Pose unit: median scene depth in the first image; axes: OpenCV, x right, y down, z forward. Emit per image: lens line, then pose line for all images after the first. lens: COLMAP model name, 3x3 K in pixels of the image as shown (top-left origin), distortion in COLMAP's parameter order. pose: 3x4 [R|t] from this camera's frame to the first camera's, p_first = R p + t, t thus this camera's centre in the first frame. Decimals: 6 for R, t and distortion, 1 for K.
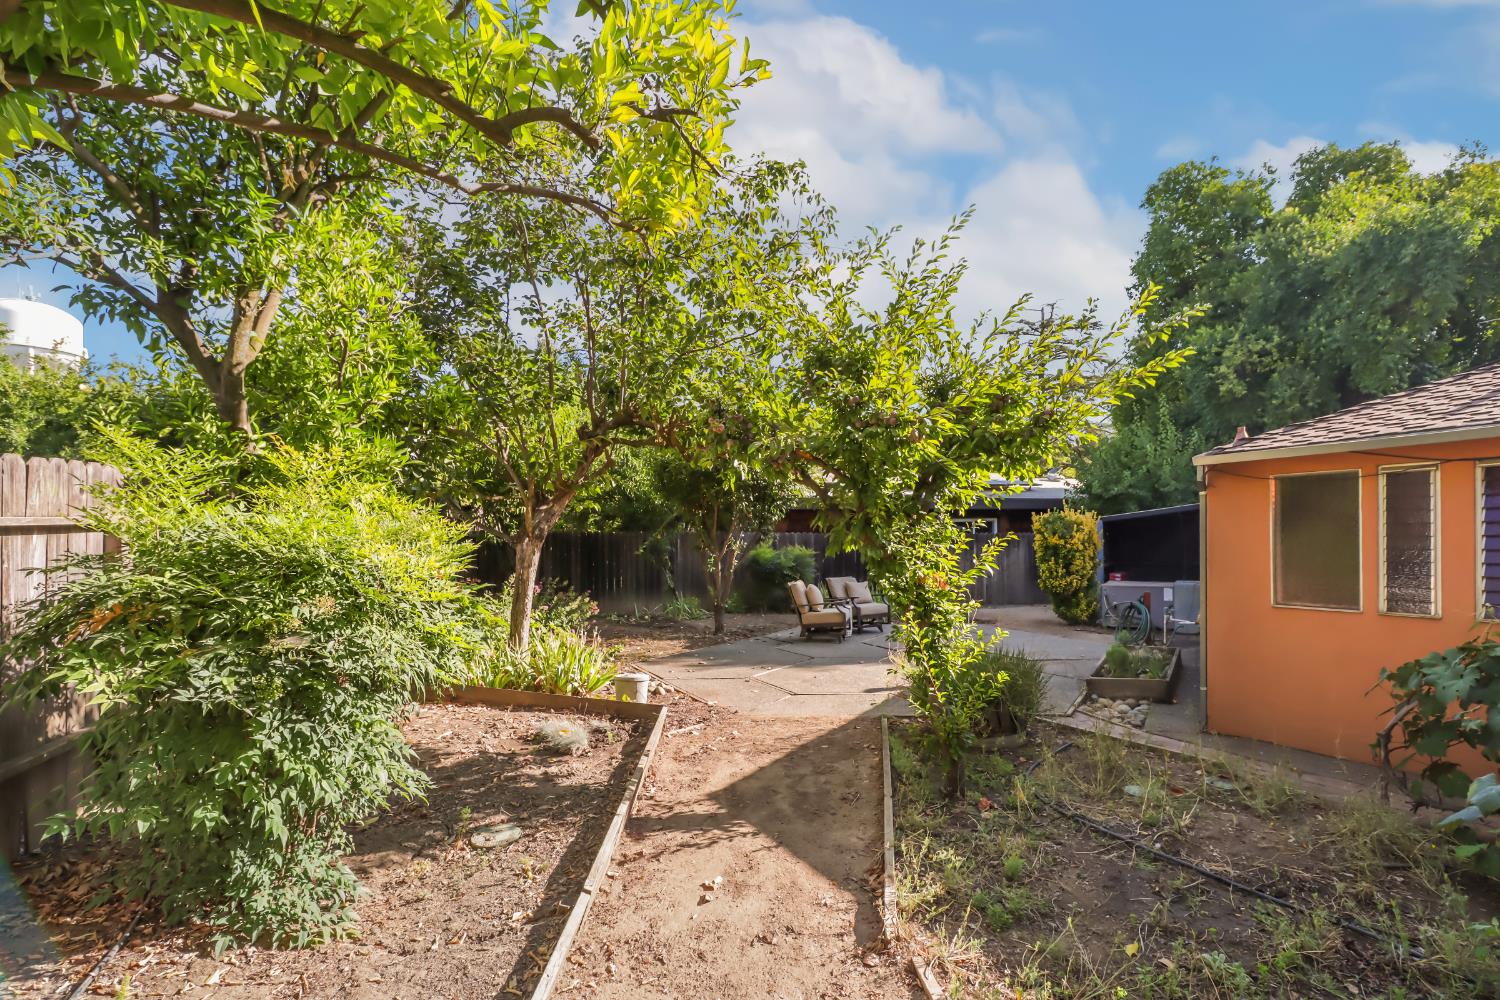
lens RADIAL K [[701.9, 0, 750.2], [0, 701.9, 552.6], [0, 0, 1]] dist [0.000832, 0.000097]
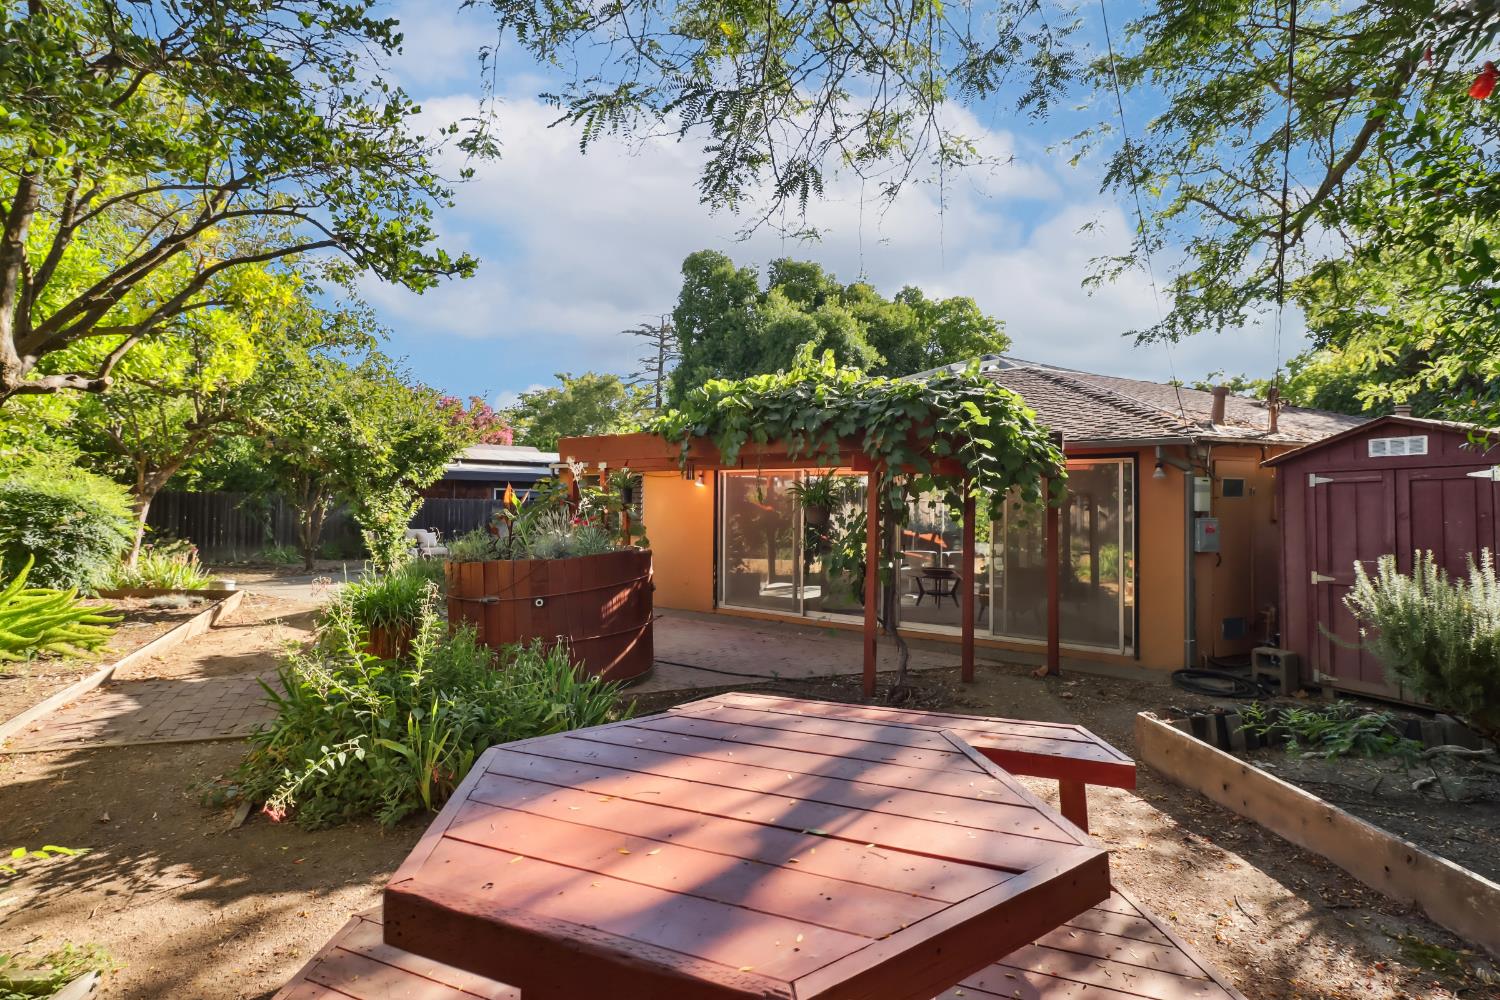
lens RADIAL K [[708.4, 0, 750.0], [0, 708.4, 500.0], [0, 0, 1]] dist [-0.000208, 0.000016]
pose [[0.900074, 0.022336, 0.435164, 0.166511], [-0.009227, 0.999438, -0.032215, 0.023819], [-0.435639, 0.024980, 0.899775, -0.789219]]
